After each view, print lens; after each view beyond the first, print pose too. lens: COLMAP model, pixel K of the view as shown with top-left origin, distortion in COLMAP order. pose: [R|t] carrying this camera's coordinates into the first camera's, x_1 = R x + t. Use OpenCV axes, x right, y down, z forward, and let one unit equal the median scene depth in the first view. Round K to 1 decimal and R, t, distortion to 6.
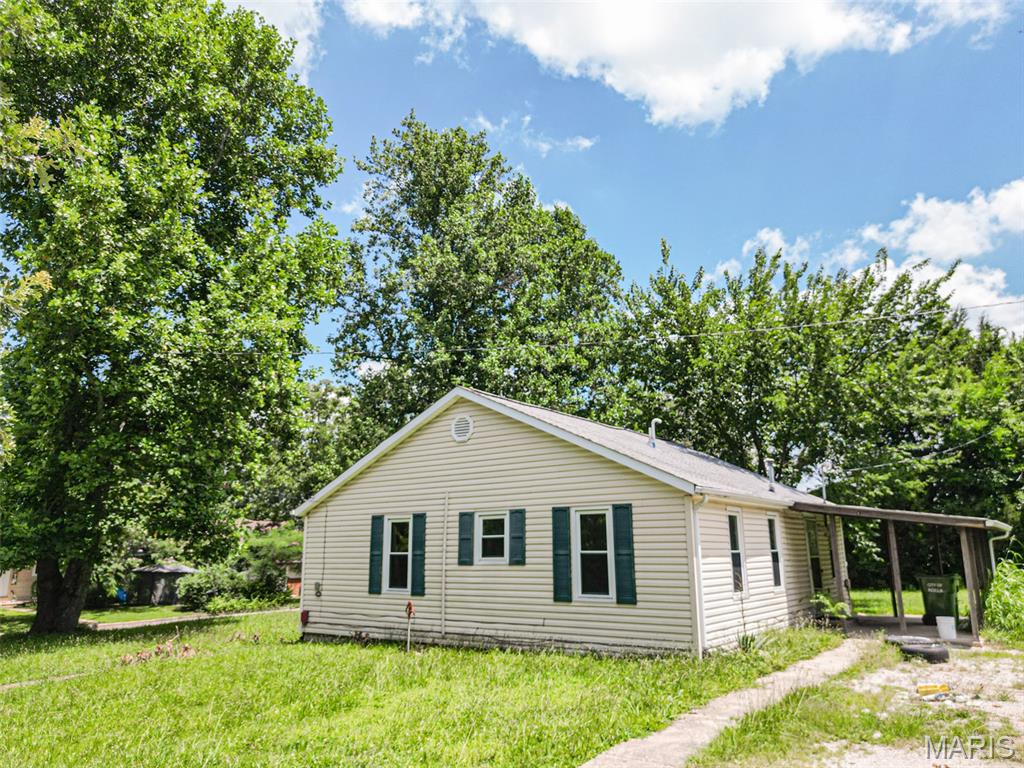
lens RADIAL K [[715.5, 0, 510.1], [0, 715.5, 379.7], [0, 0, 1]] dist [0.076279, -0.067406]
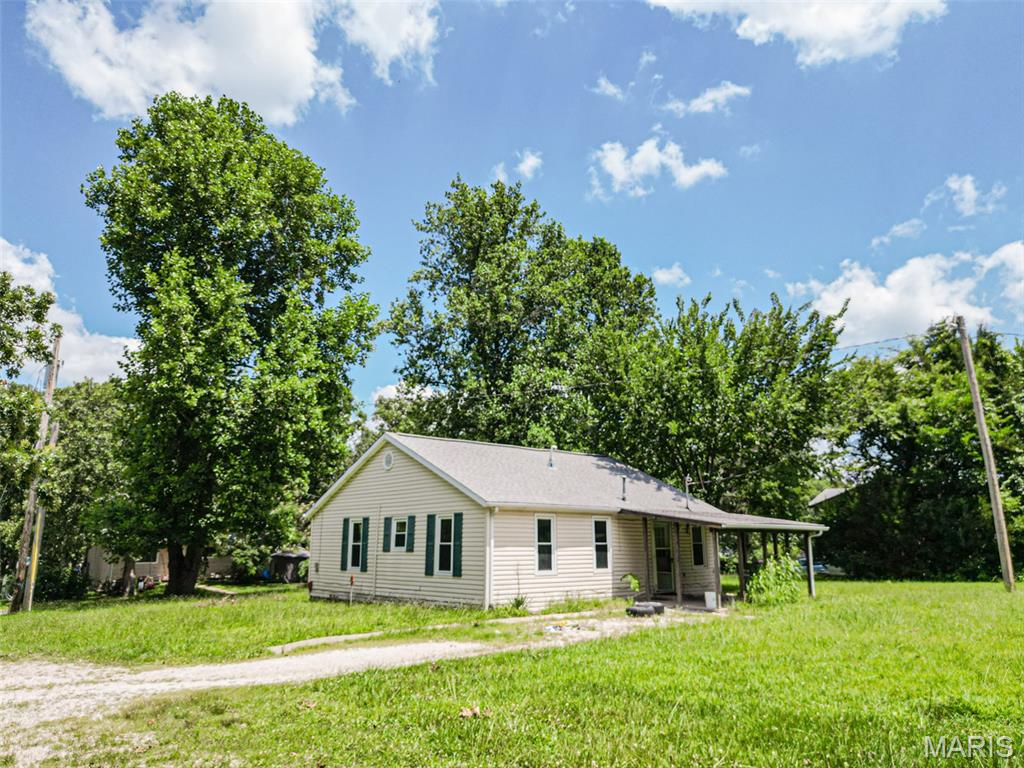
lens RADIAL K [[715.5, 0, 510.1], [0, 715.5, 379.7], [0, 0, 1]] dist [0.076279, -0.067406]
pose [[0.976029, -0.039097, -0.214100, 0.426331], [0.041414, 0.999122, 0.006343, -0.083775], [0.213664, -0.015058, 0.976791, -0.341210]]
